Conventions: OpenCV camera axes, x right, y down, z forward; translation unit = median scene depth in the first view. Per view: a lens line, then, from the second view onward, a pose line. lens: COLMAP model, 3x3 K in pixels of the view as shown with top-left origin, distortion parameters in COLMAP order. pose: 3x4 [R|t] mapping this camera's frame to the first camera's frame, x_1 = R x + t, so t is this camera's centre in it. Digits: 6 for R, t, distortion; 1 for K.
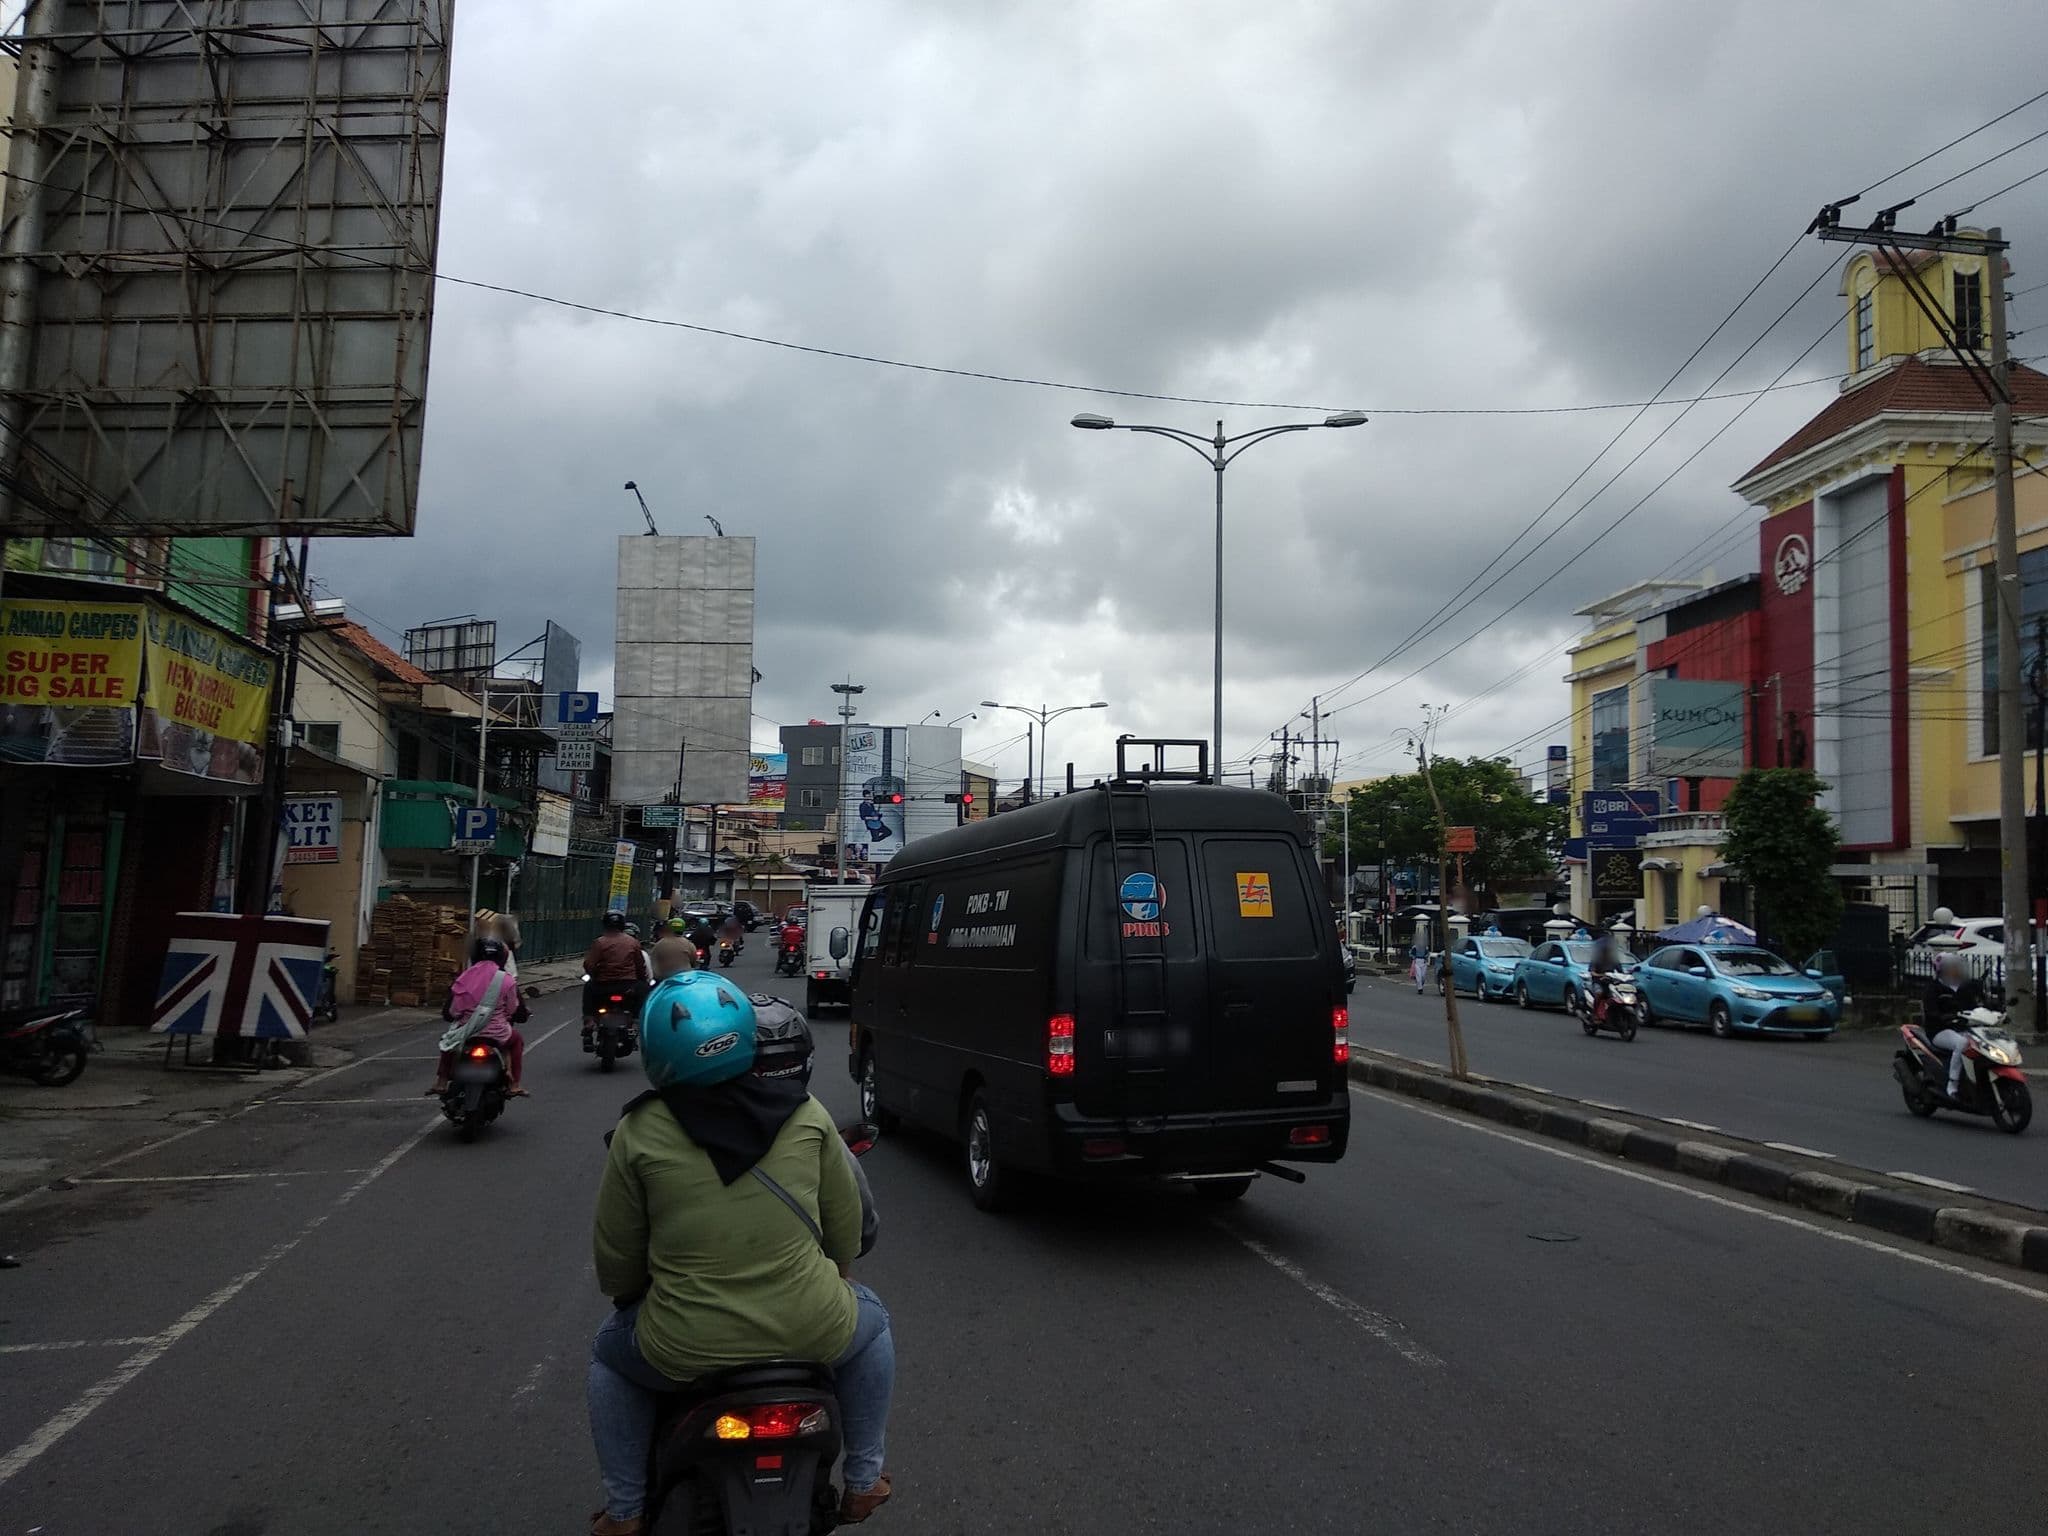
lens RADIAL K [[1465.3, 0, 1020.5], [0, 1465.3, 739.1], [0, 0, 1]] dist [0.080612, -0.093144]
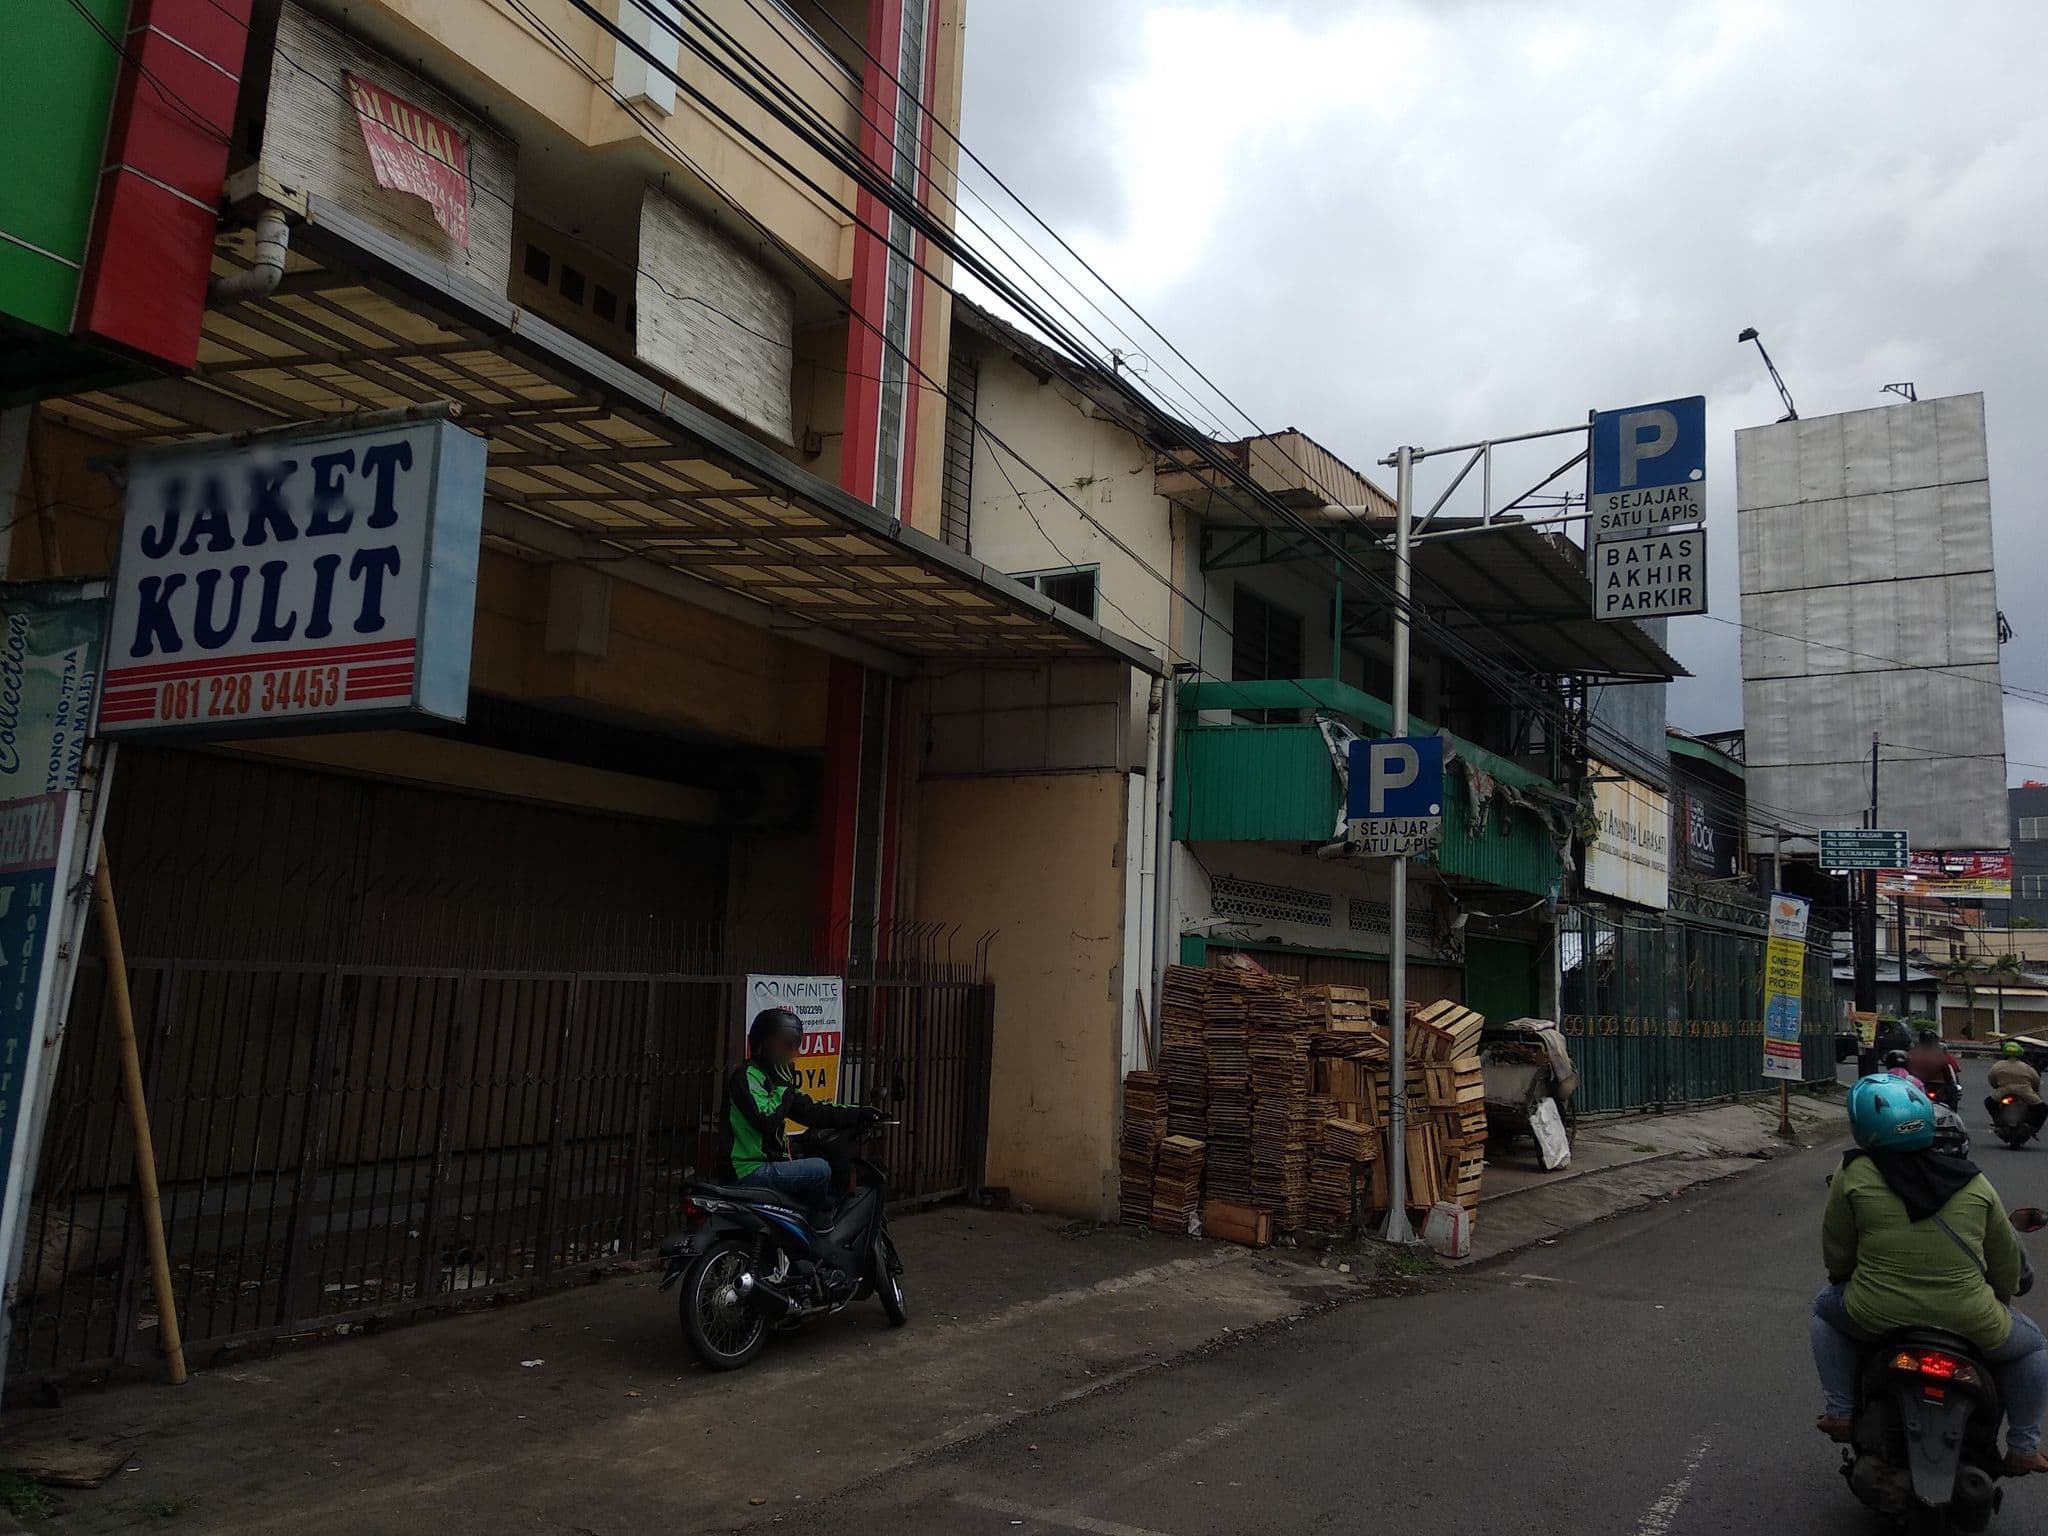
lens RADIAL K [[1465.3, 0, 1020.5], [0, 1465.3, 739.1], [0, 0, 1]] dist [0.080612, -0.093144]
pose [[0.751009, -0.076592, -0.655835, -0.093591], [0.030301, 0.996201, -0.081643, 0.038099], [0.659596, 0.041442, 0.750477, 0.323018]]
